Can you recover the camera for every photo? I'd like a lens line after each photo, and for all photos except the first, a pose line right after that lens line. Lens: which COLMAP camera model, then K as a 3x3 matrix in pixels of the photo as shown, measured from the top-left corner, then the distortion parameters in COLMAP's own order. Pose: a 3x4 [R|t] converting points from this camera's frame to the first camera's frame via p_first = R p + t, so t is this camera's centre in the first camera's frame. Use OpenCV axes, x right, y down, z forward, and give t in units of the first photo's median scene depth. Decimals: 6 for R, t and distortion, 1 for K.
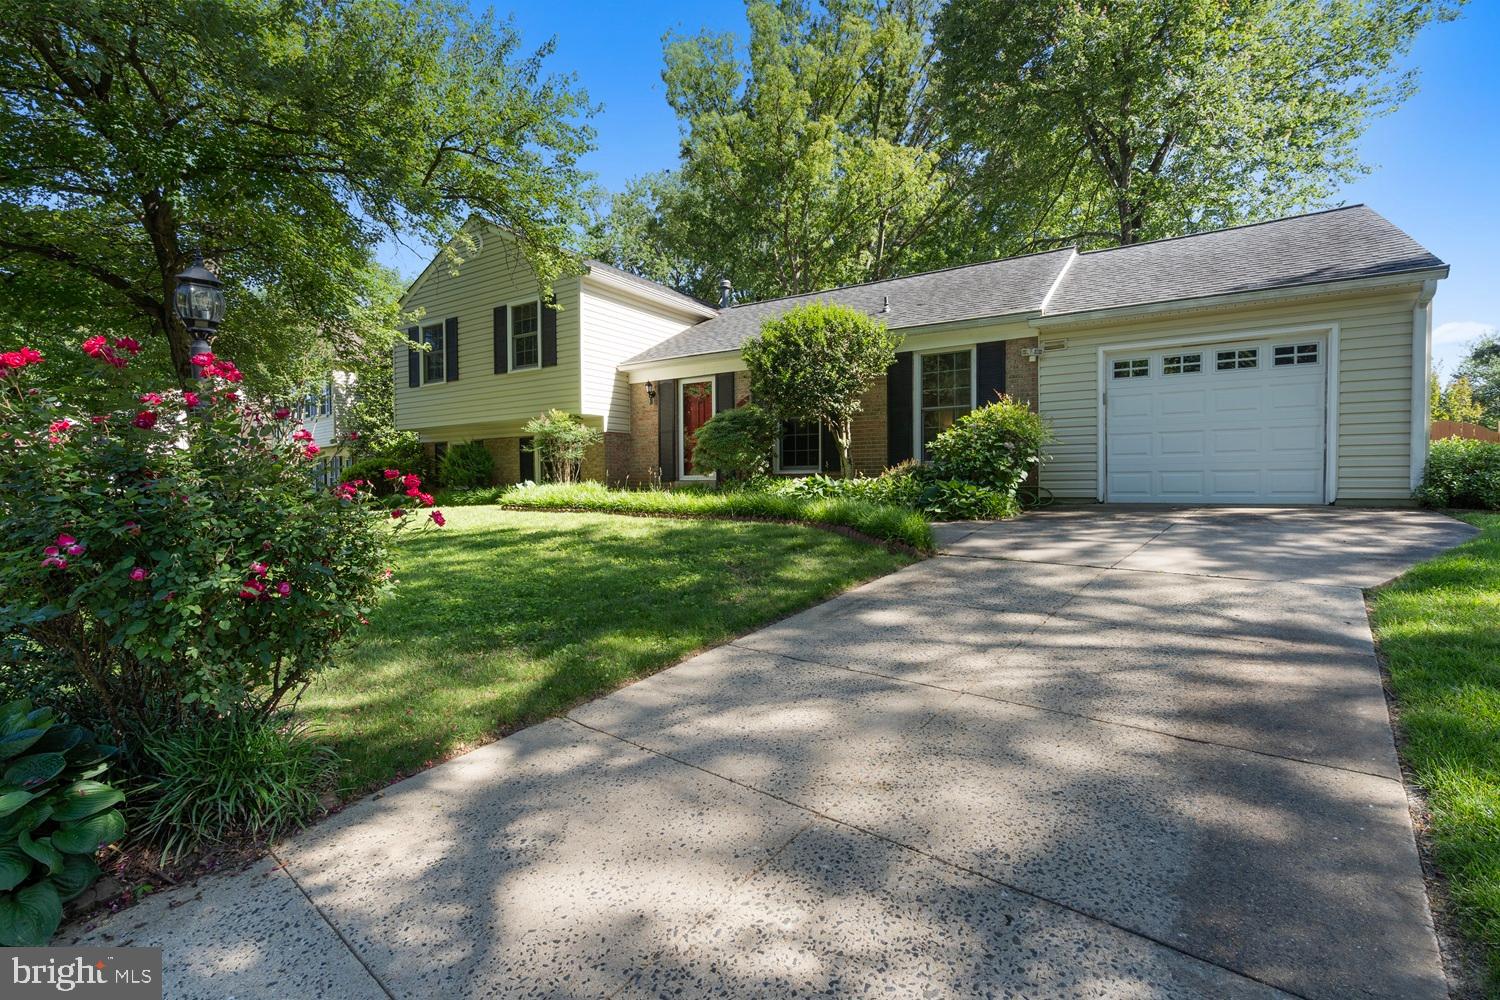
lens RADIAL K [[679.4, 0, 755.4], [0, 679.4, 487.7], [0, 0, 1]] dist [-0.000398, -0.000044]
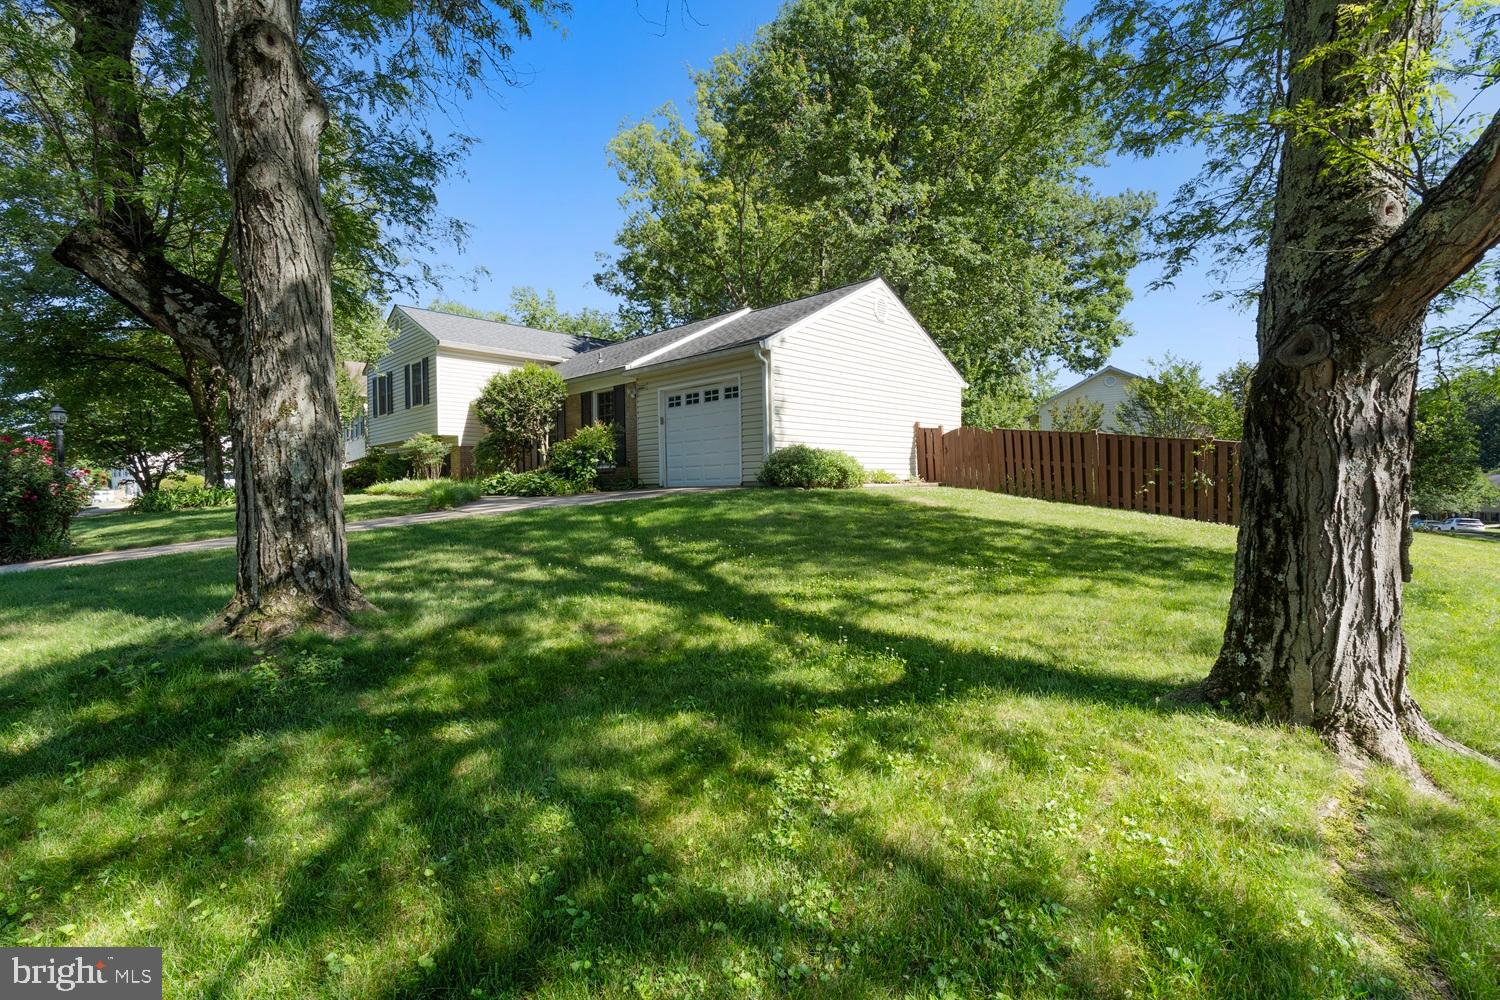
lens RADIAL K [[679.4, 0, 755.4], [0, 679.4, 487.7], [0, 0, 1]] dist [-0.000398, -0.000044]
pose [[0.979052, -0.009963, -0.203368, 0.775451], [0.009627, 0.999950, -0.002643, 0.022903], [0.203384, 0.000630, 0.979099, -0.372946]]
